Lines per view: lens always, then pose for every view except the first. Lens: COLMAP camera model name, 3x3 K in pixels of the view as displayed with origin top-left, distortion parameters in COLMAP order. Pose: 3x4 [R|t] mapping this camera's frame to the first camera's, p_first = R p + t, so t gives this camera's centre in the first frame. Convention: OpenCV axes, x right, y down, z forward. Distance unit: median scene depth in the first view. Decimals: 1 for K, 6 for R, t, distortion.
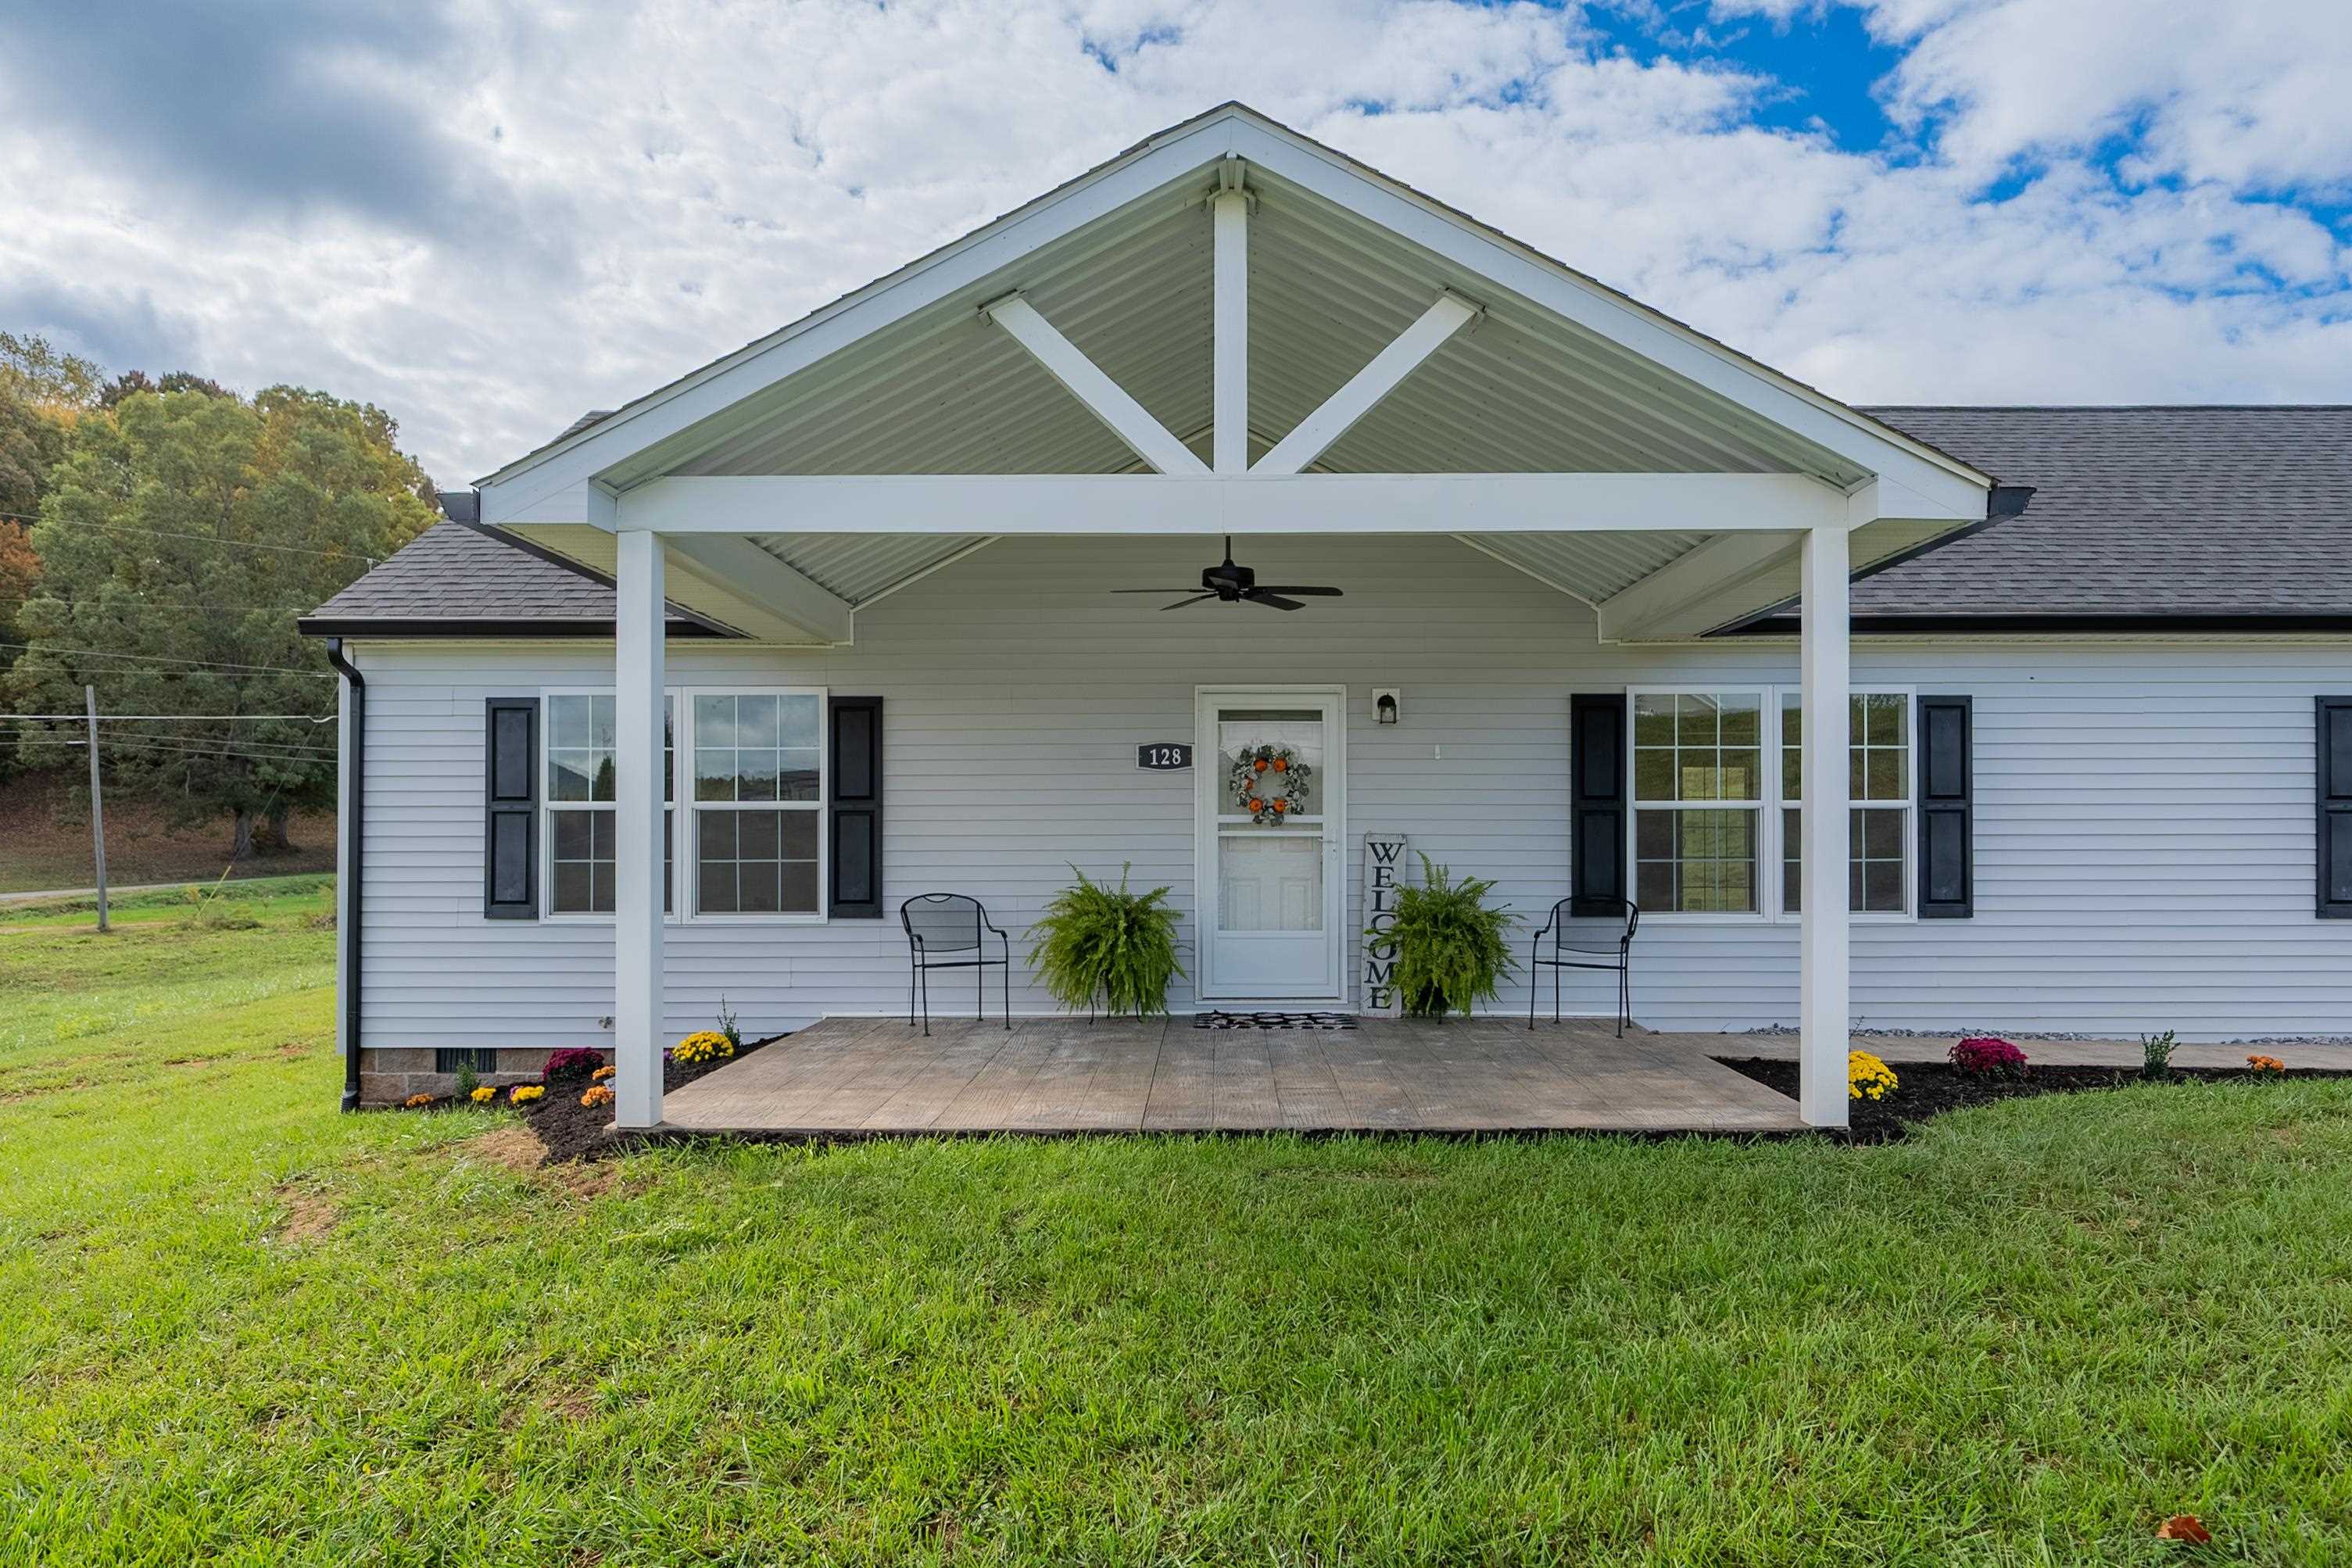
lens RADIAL K [[1523.8, 0, 1216.6], [0, 1523.8, 827.5], [0, 0, 1]] dist [-0.002109, 0.002065]
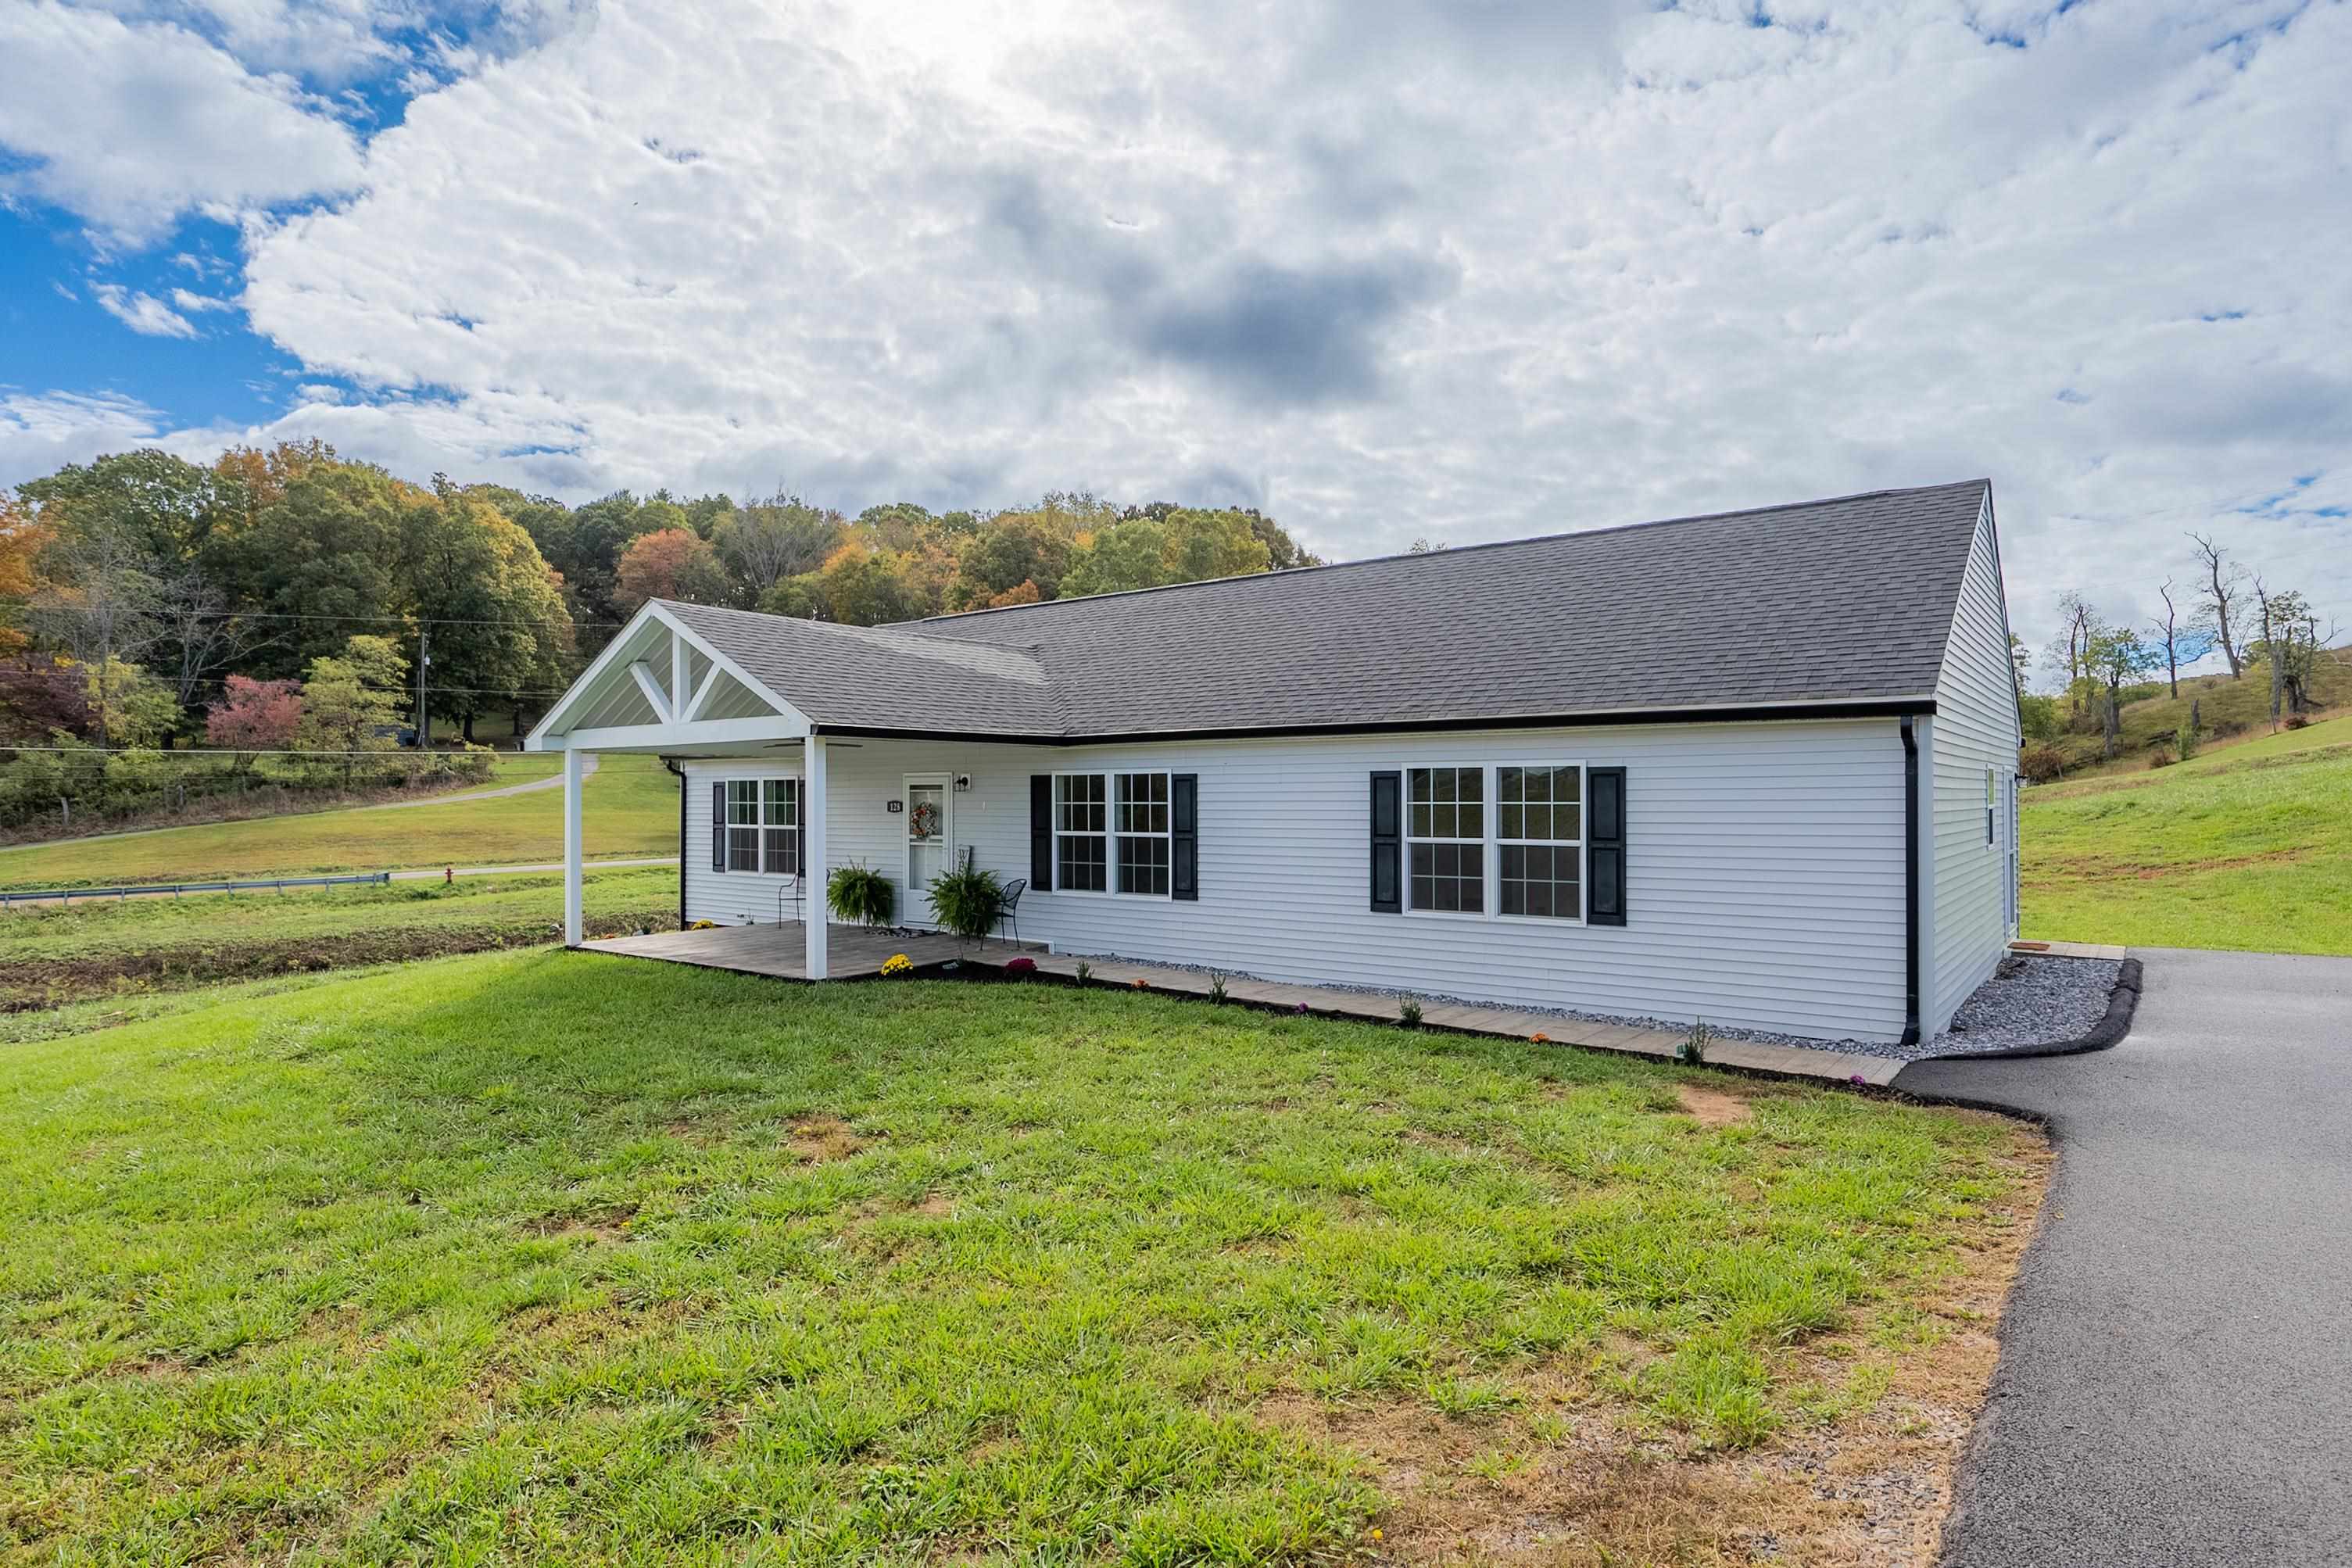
lens RADIAL K [[1285.3, 0, 1170.8], [0, 1285.3, 797.3], [0, 0, 1]] dist [0.002508, 0.001214]
pose [[0.789901, -0.000826, -0.613234, 1.376085], [0.006096, 0.999960, 0.006506, -0.069206], [0.613204, -0.008877, 0.789875, -0.184052]]
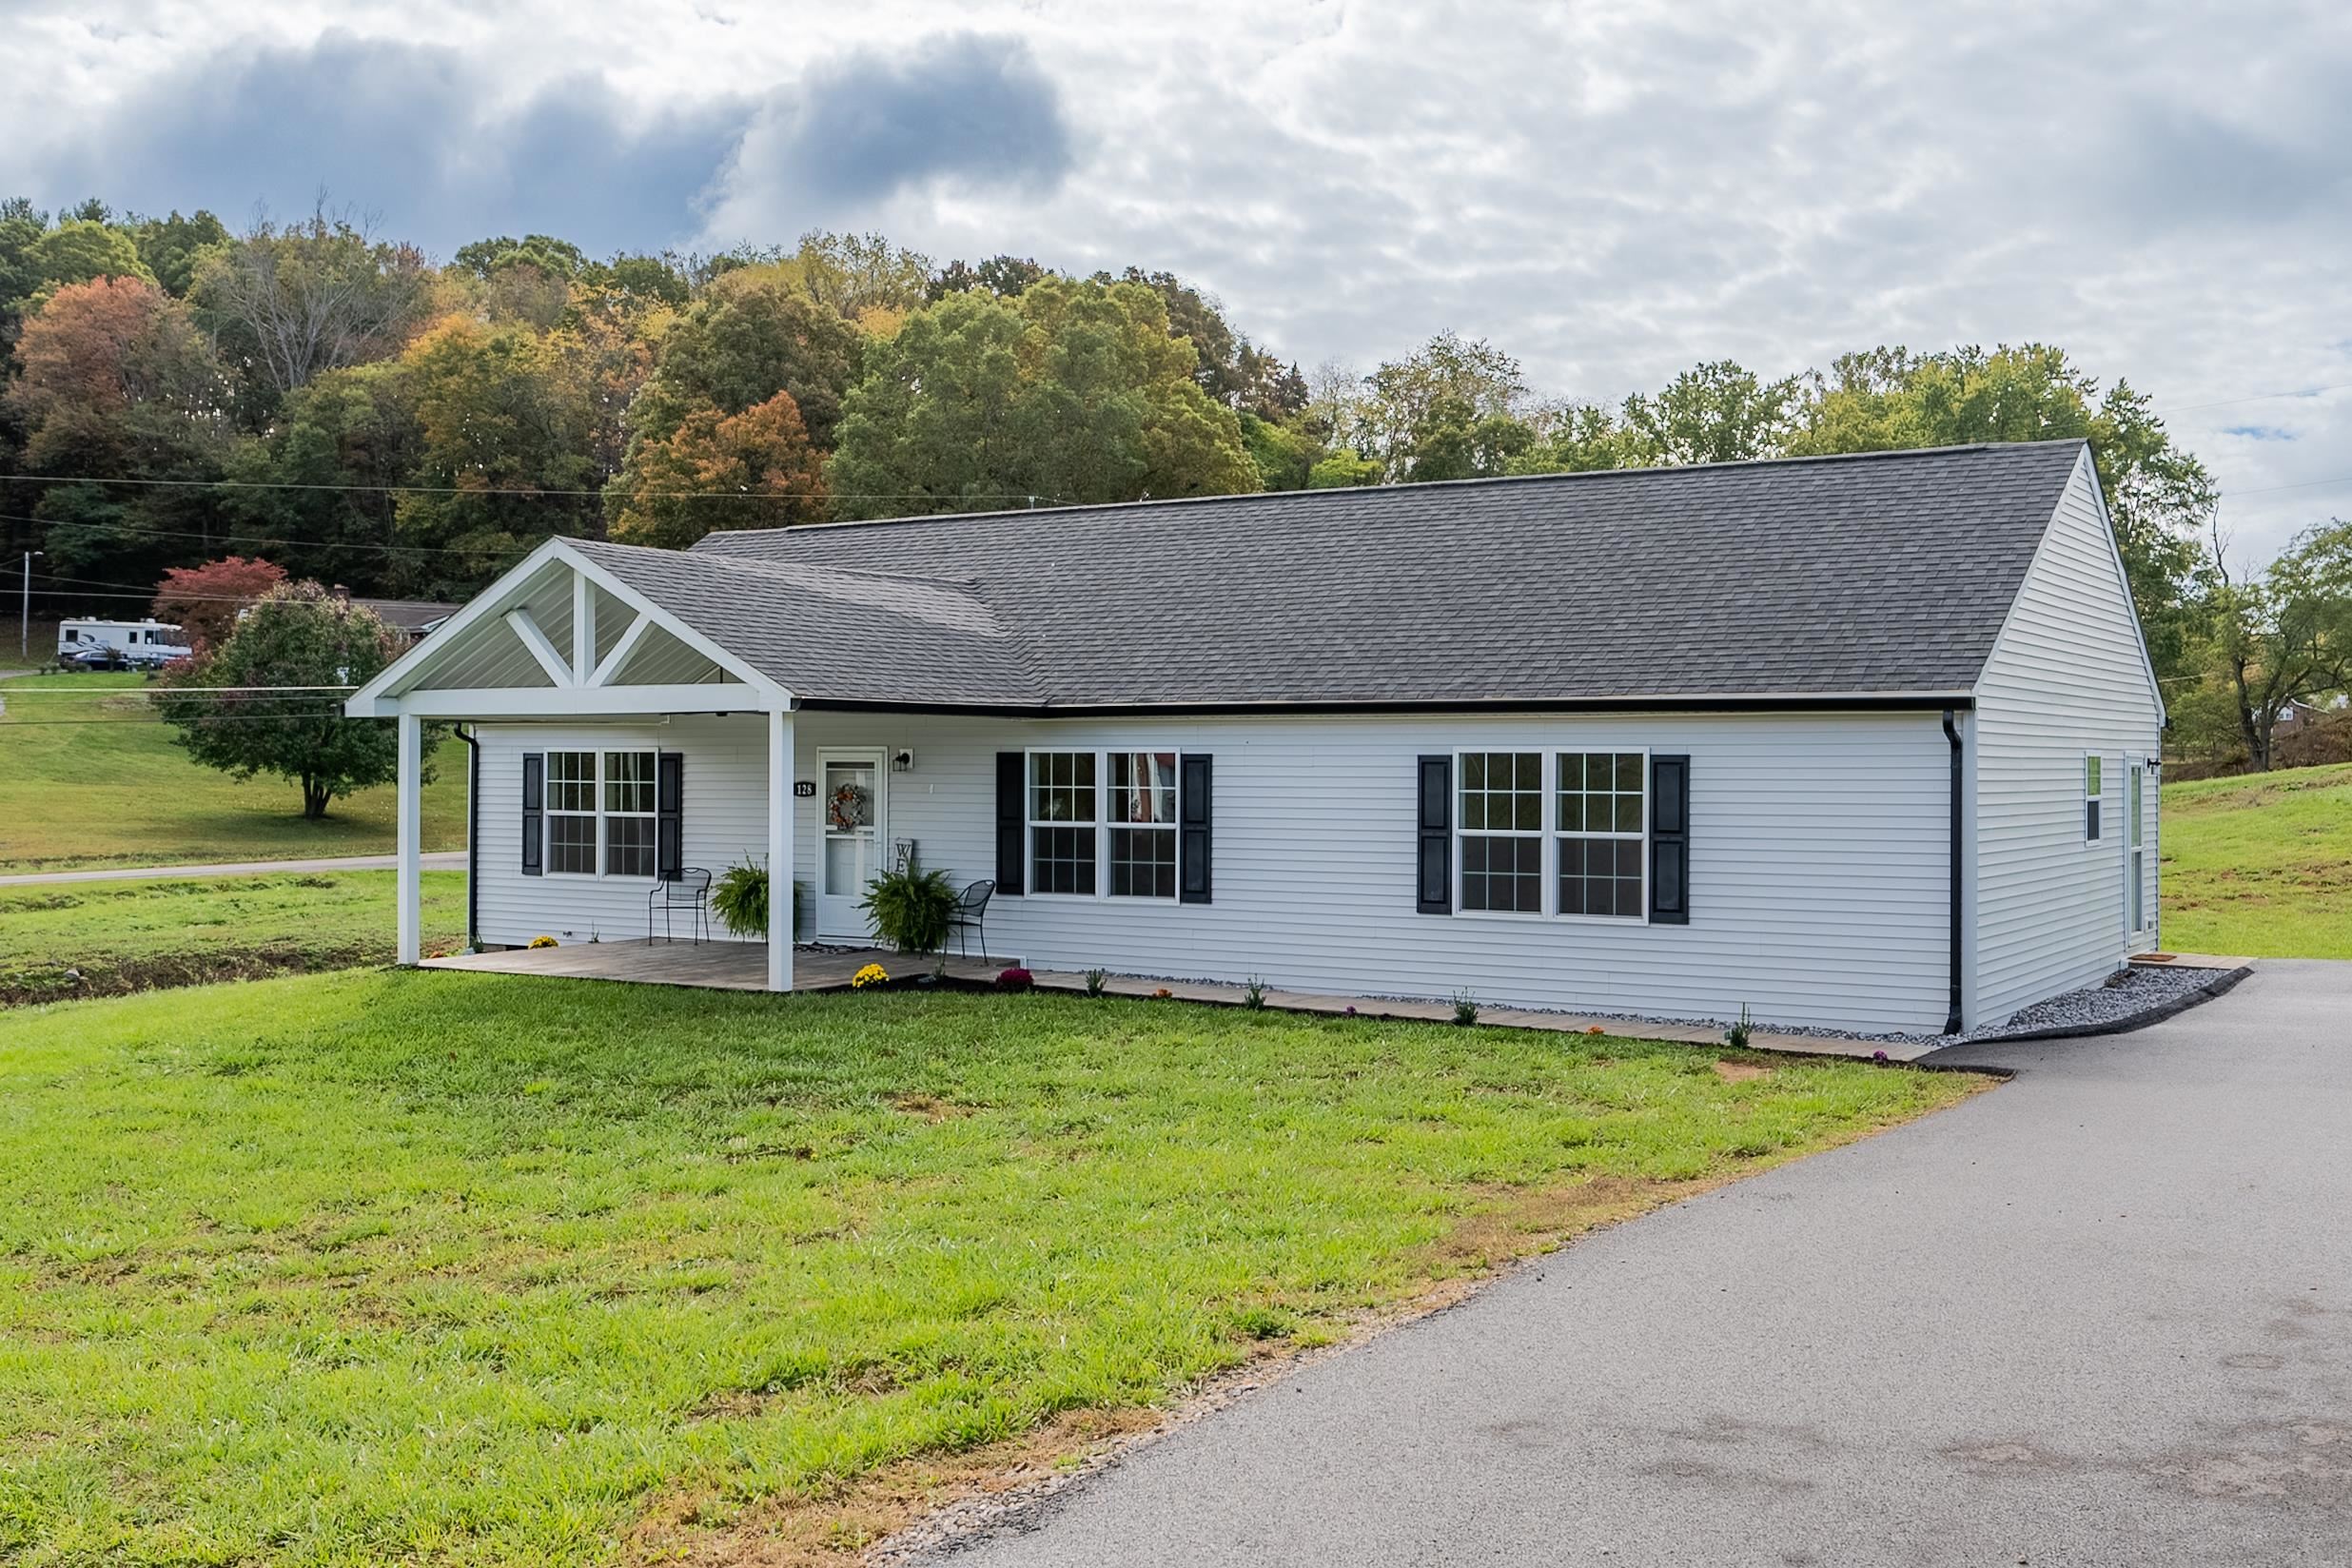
lens RADIAL K [[2336.3, 0, 1238.6], [0, 2336.3, 767.5], [0, 0, 1]] dist [-0.002535, 0.000000]
pose [[0.850547, 0.005693, -0.525868, 1.713867], [-0.001456, 0.999963, 0.008471, -0.092817], [0.525896, -0.006439, 0.850524, -0.921651]]
